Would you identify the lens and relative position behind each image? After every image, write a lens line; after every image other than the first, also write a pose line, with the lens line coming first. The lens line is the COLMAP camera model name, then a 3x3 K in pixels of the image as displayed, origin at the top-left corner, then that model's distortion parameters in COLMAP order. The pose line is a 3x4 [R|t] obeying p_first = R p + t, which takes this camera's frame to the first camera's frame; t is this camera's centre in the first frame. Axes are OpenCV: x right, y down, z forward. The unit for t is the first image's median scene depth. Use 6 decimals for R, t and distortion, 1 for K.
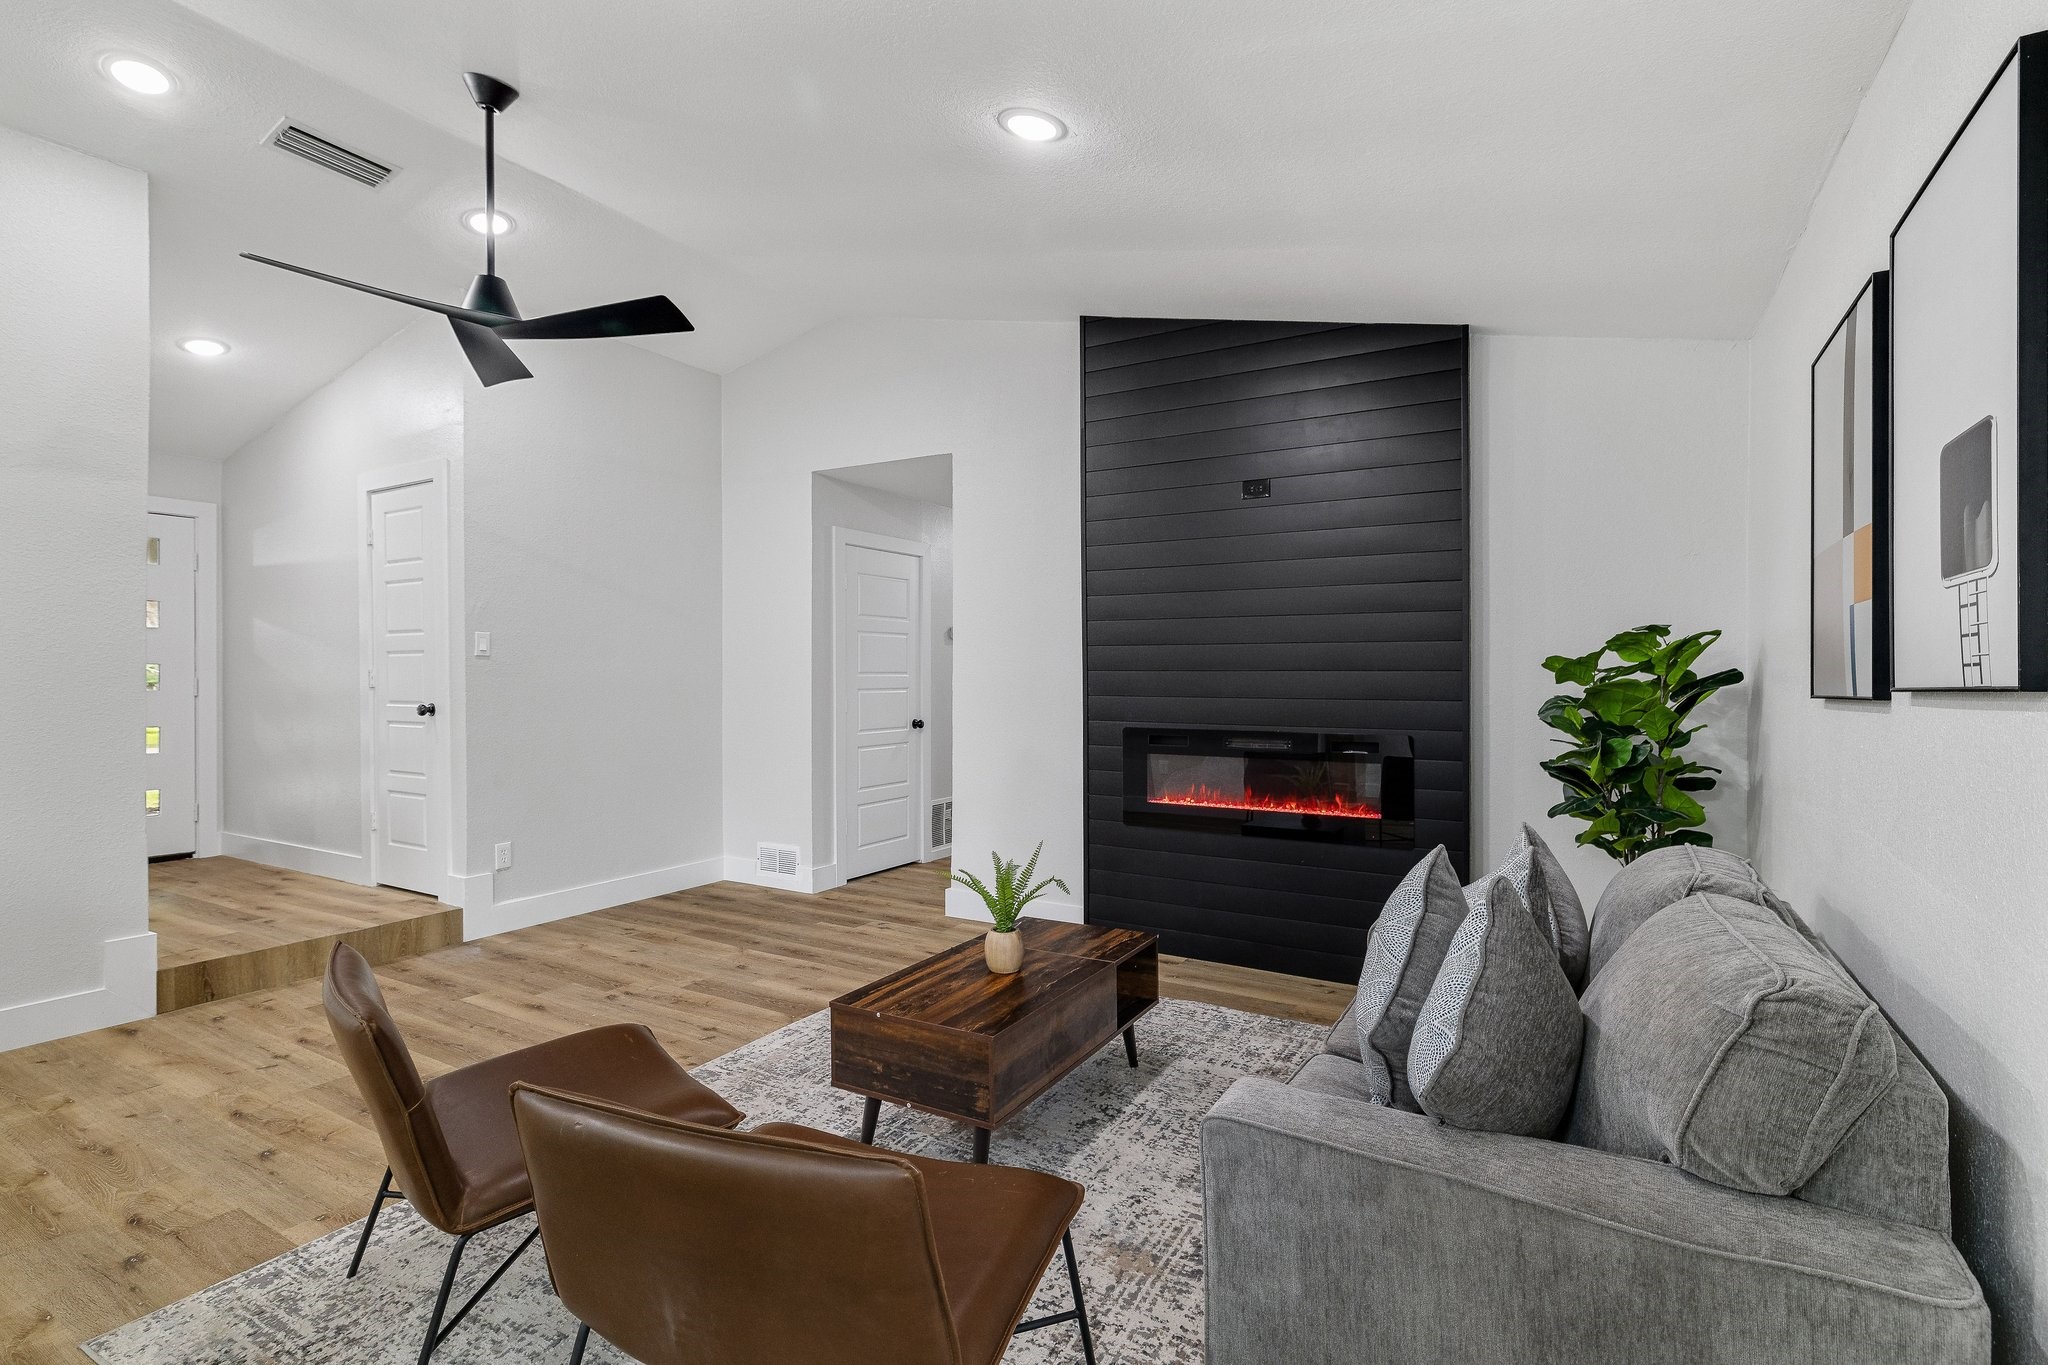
lens RADIAL K [[972.4, 0, 1018.7], [0, 972.4, 672.0], [0, 0, 1]] dist [-0.008769, 0.002253]
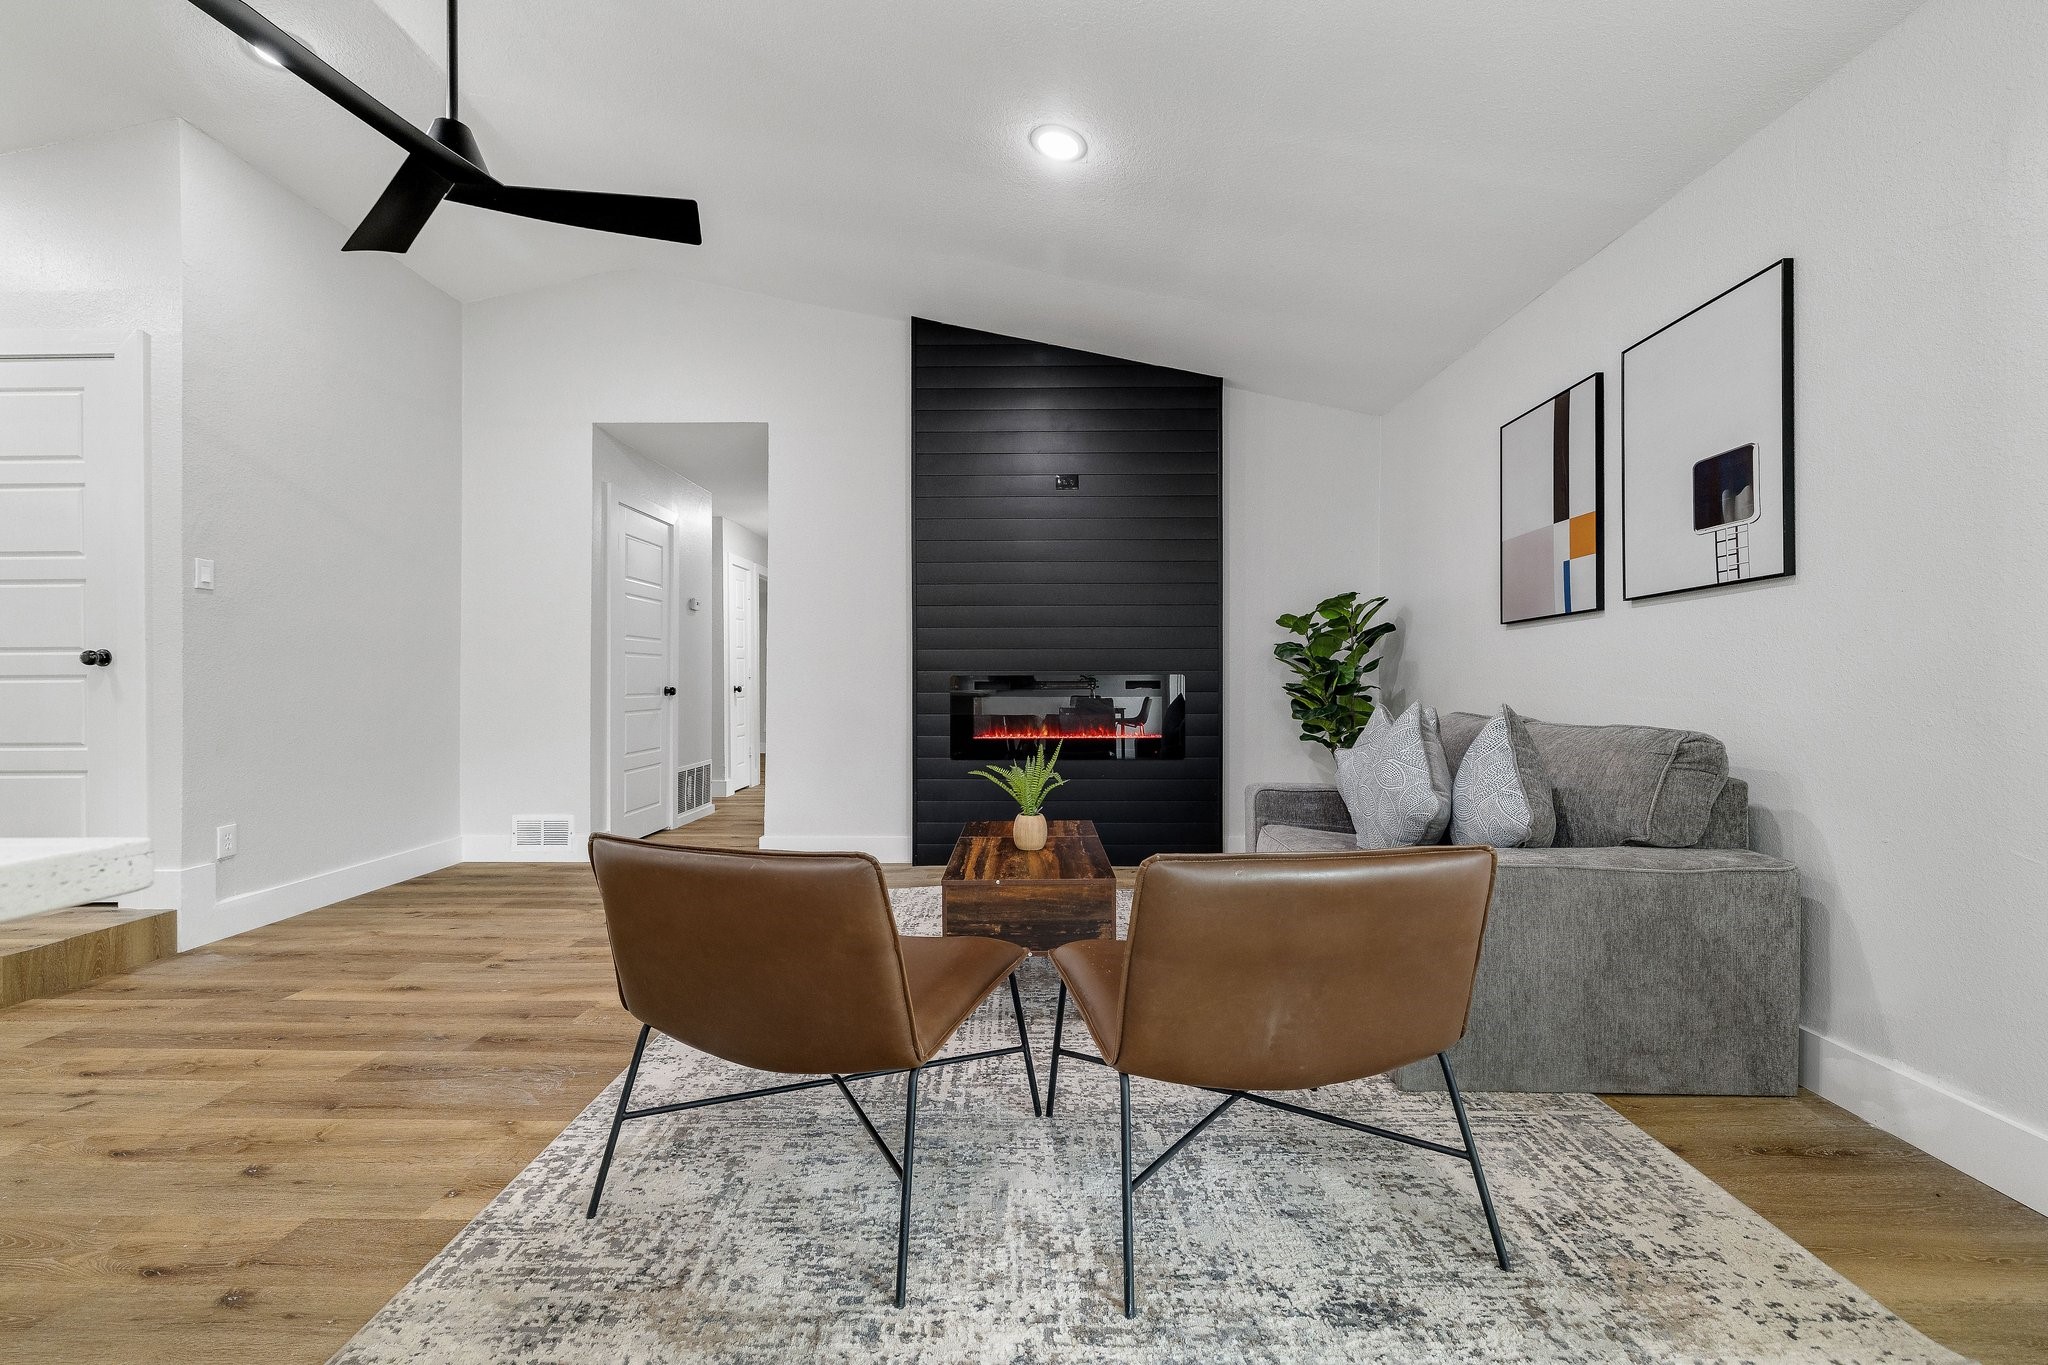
lens RADIAL K [[874.9, 0, 1020.8], [0, 874.9, 676.5], [0, 0, 1]] dist [0.000985, 0.000091]
pose [[0.866966, -0.000175, 0.498368, -0.370942], [0.003239, 0.999981, -0.005283, 0.068556], [-0.498357, 0.006195, 0.866950, 0.054622]]
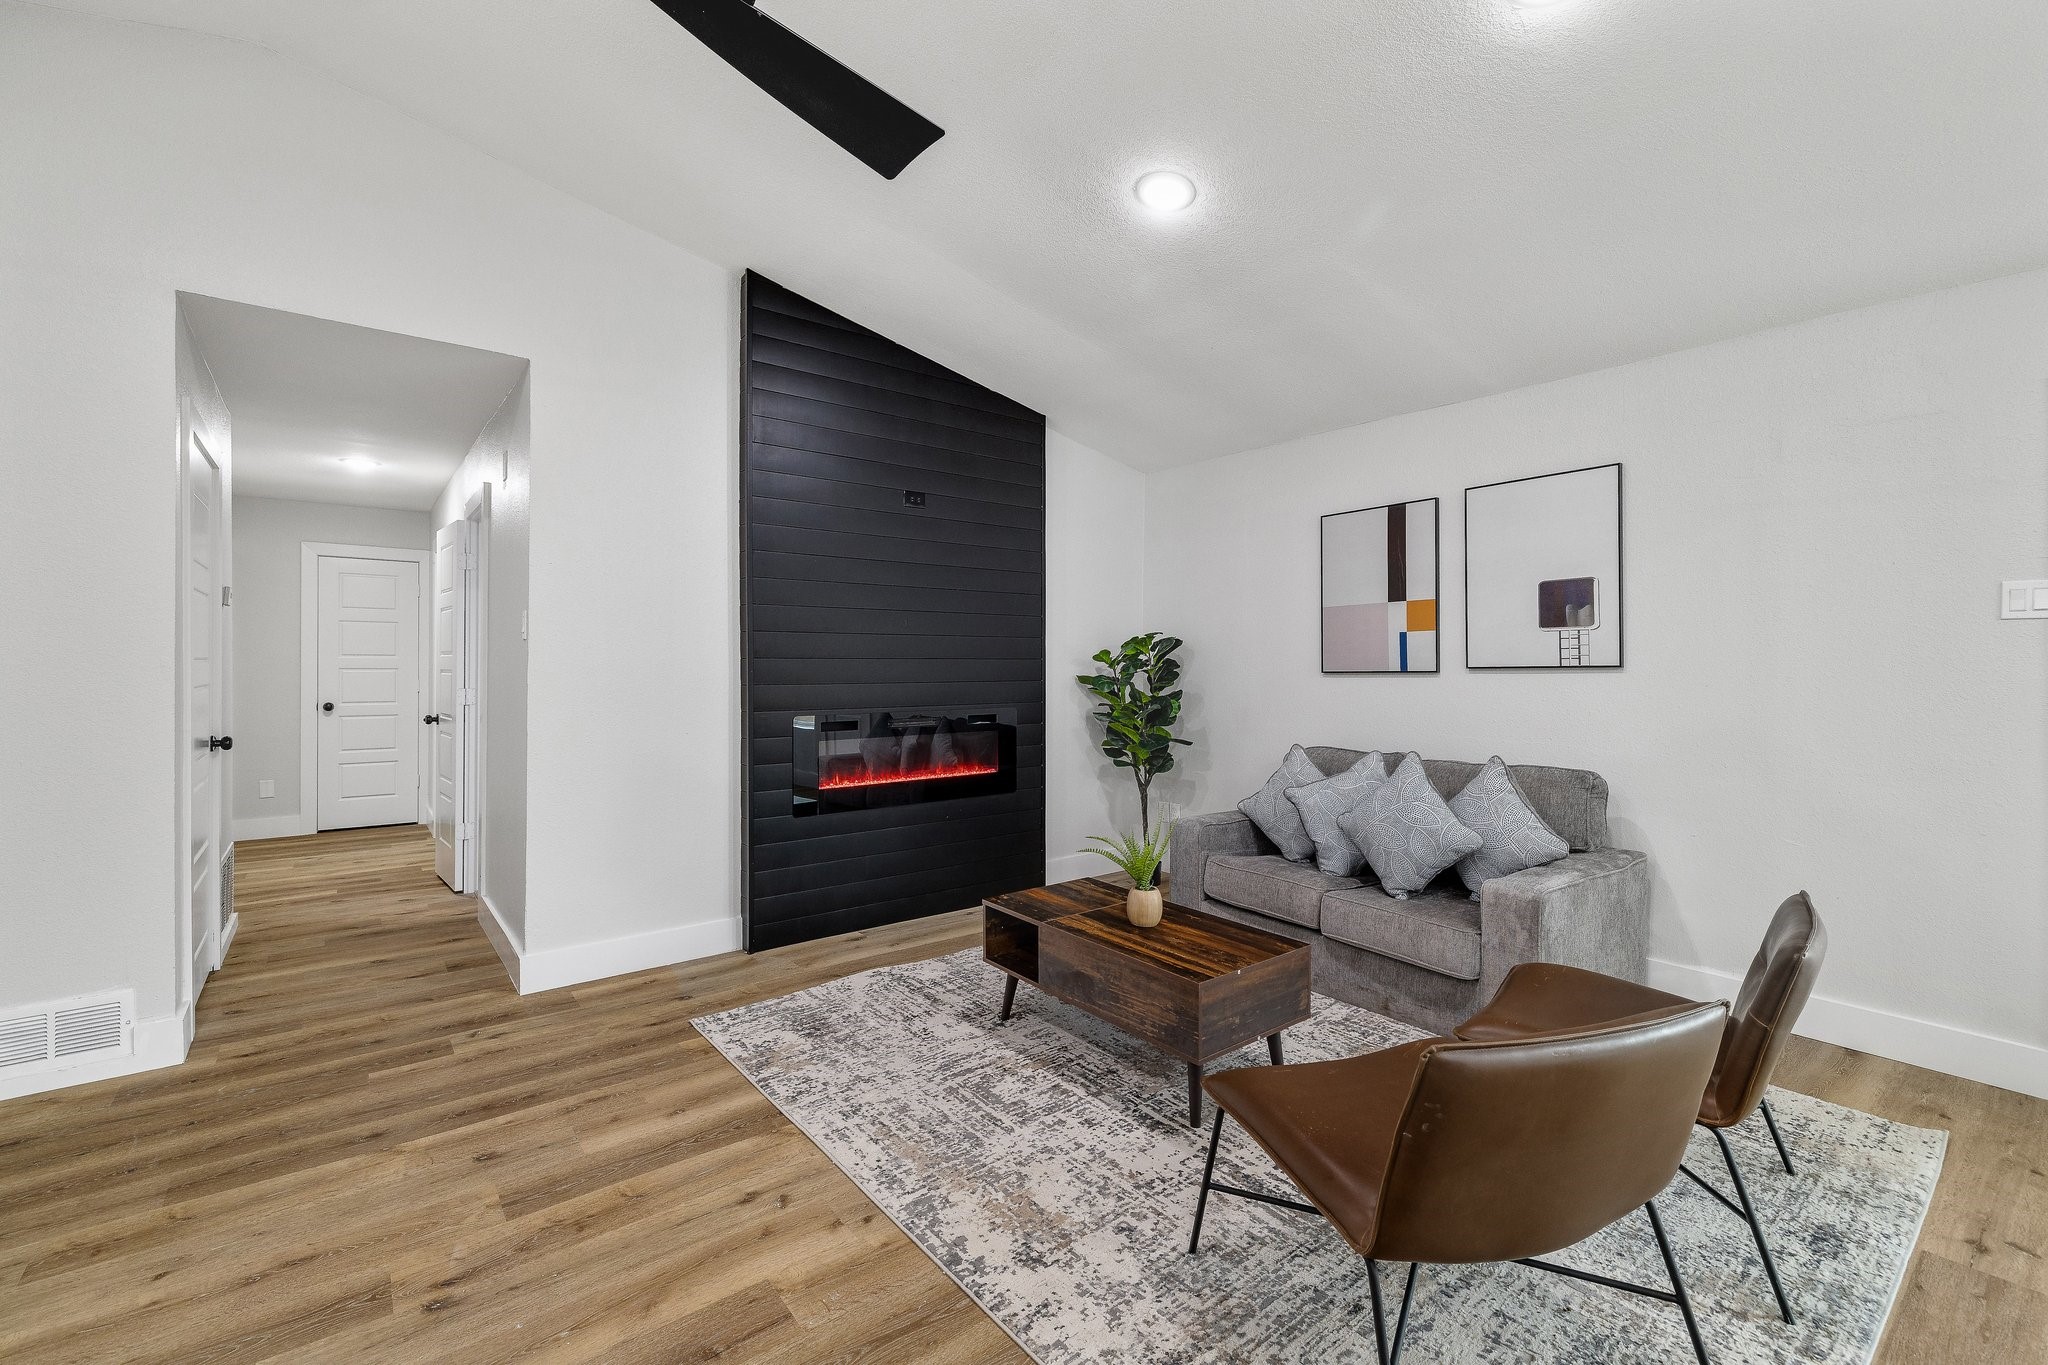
lens RADIAL K [[874.9, 0, 1025.7], [0, 874.9, 673.0], [0, 0, 1]] dist [0.000985, 0.000091]
pose [[0.356873, -0.015116, 0.934031, -0.676120], [-0.001149, 0.999861, 0.016620, -0.001788], [-0.934152, -0.007004, 0.356806, 0.512207]]
